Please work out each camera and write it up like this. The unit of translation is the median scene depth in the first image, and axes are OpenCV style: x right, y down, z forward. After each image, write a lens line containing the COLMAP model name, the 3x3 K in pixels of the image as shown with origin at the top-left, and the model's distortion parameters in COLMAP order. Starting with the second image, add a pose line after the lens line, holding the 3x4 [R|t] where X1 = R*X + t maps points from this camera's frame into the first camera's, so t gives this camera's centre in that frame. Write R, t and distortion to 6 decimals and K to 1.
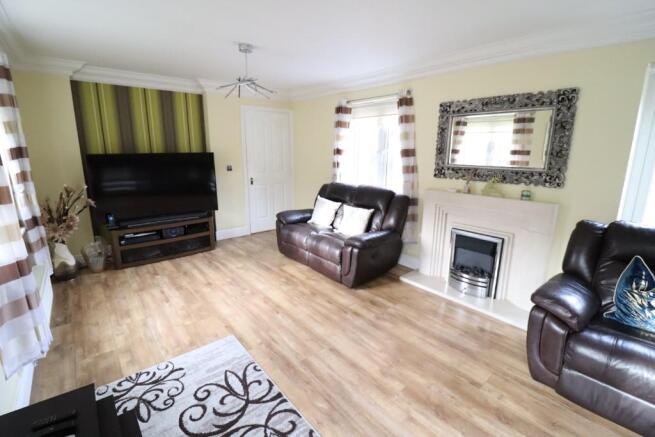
lens RADIAL K [[309.4, 0, 330.9], [0, 309.4, 213.6], [0, 0, 1]] dist [-0.000758, -0.000268]
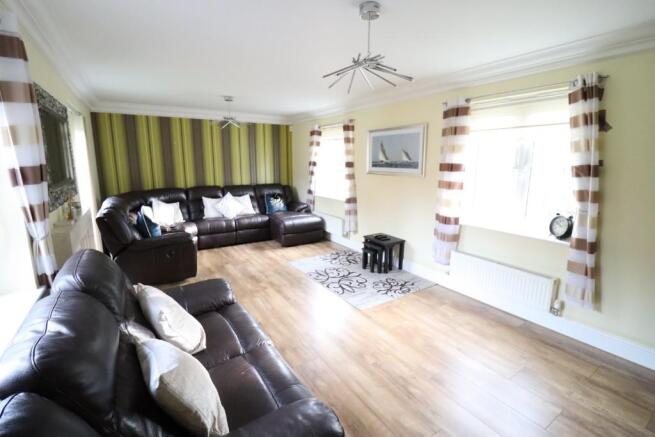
lens RADIAL K [[309.4, 0, 330.9], [0, 309.4, 213.6], [0, 0, 1]] dist [-0.000758, -0.000268]
pose [[-0.992648, -0.030106, 0.117233, -0.378529], [0.016343, 0.926365, 0.376273, -0.511107], [-0.119929, 0.375423, -0.919062, 2.311515]]
